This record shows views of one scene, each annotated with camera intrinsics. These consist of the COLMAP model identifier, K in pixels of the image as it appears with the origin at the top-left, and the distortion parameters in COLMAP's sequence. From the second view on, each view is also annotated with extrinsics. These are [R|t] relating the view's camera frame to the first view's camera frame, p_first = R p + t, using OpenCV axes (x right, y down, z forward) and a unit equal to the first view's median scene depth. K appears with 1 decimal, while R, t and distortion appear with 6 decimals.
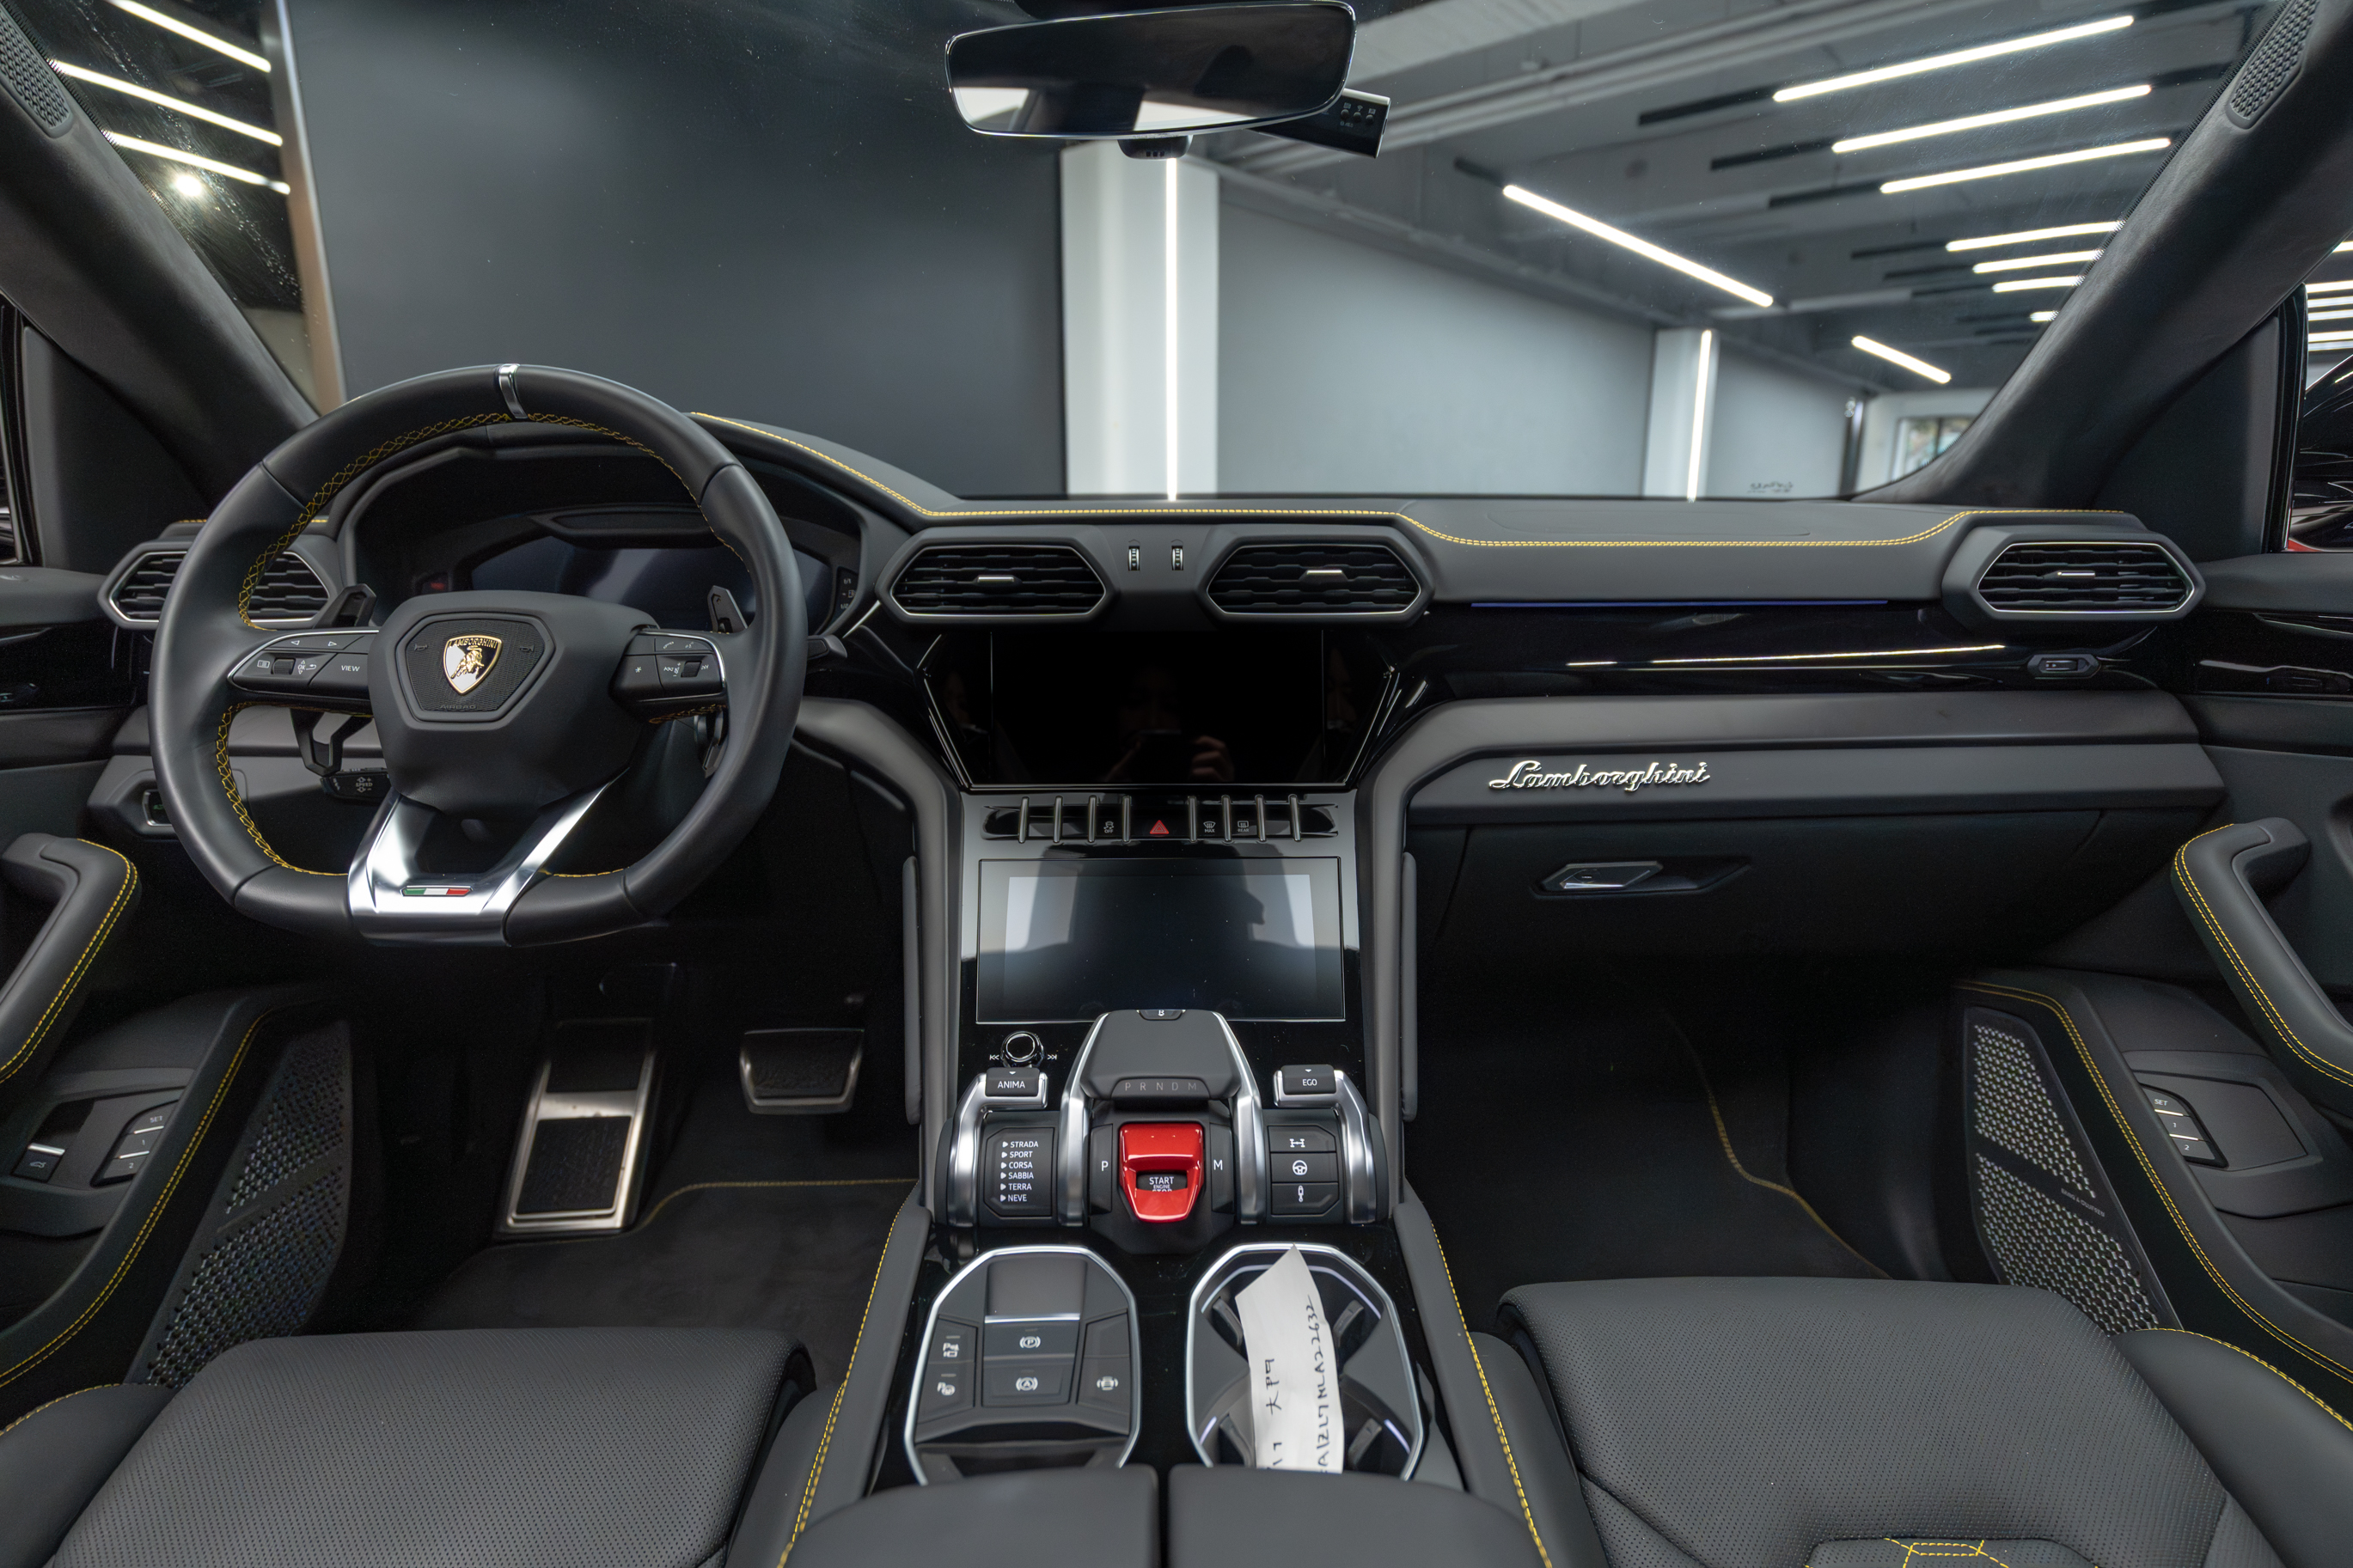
lens RADIAL K [[1217.8, 0, 1175.9], [0, 1217.8, 794.2], [0, 0, 1]] dist [0.007219, 0.001356]
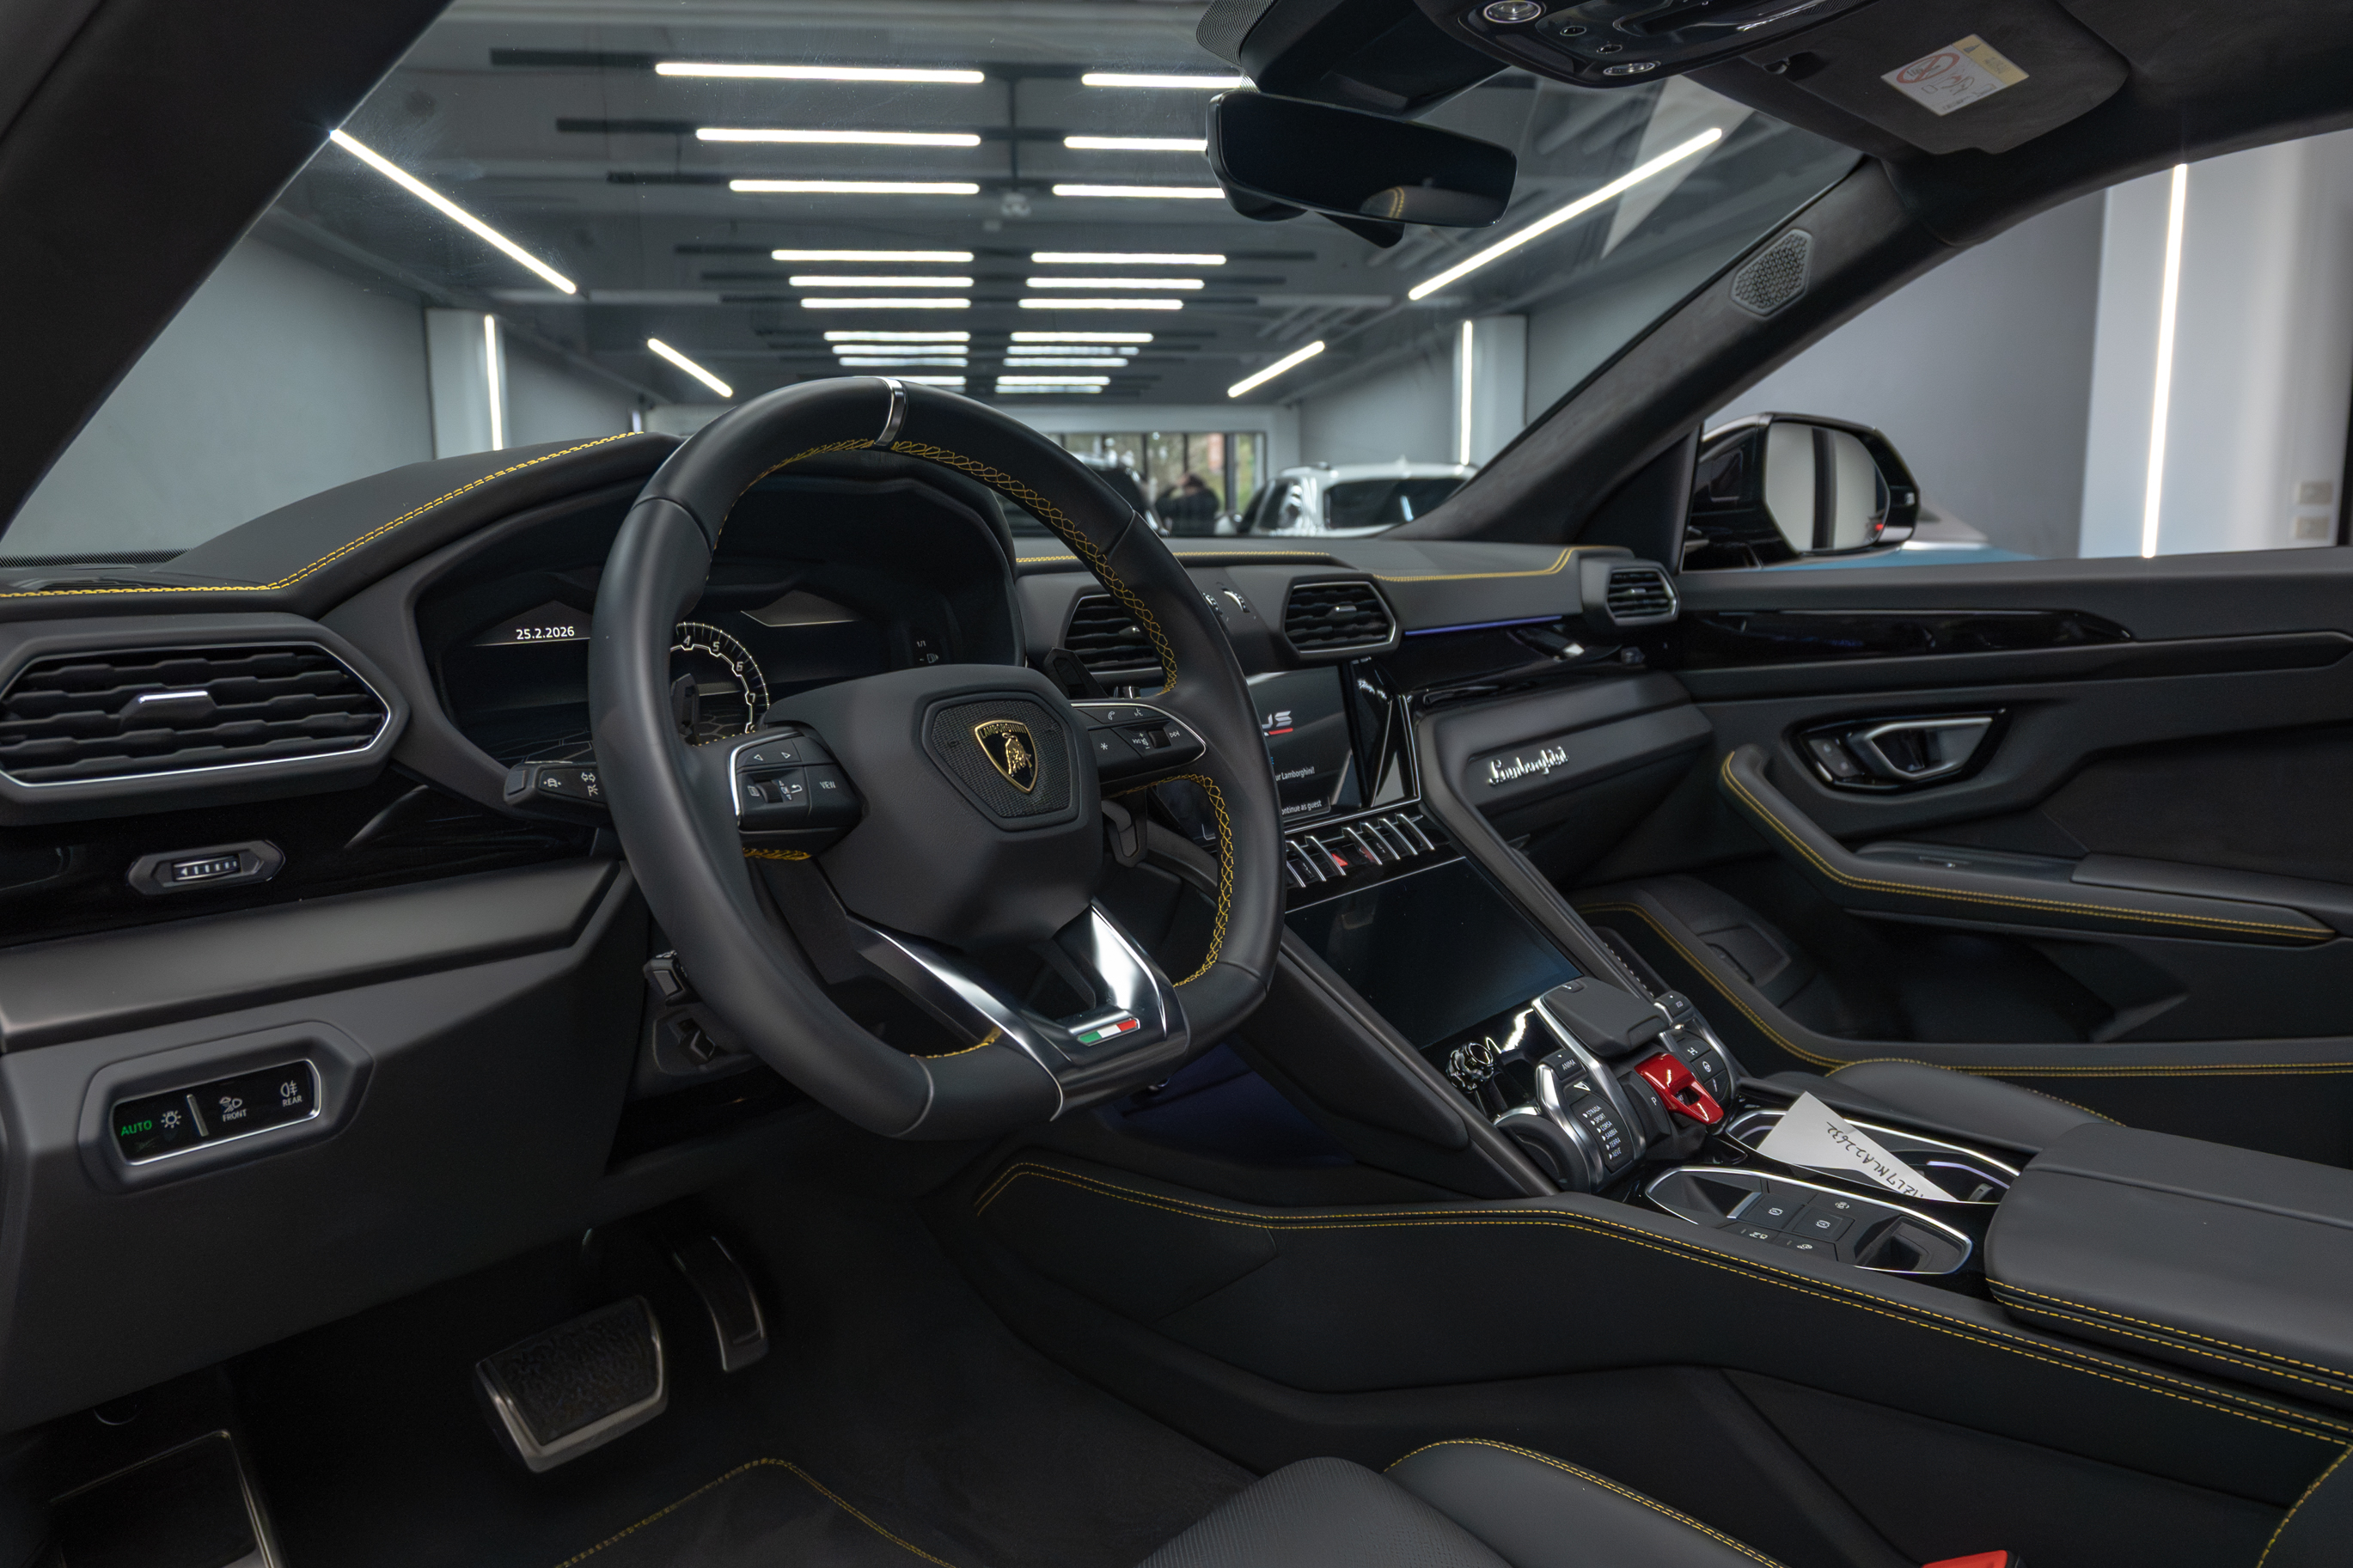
lens RADIAL K [[1652.7, 0, 1176.8], [0, 1652.7, 781.1], [0, 0, 1]] dist [0.010738, -0.000154]
pose [[0.651938, -0.115219, 0.749467, -0.154583], [0.177482, 0.984119, -0.003093, -0.007859], [-0.737209, 0.135034, 0.662034, 0.023530]]
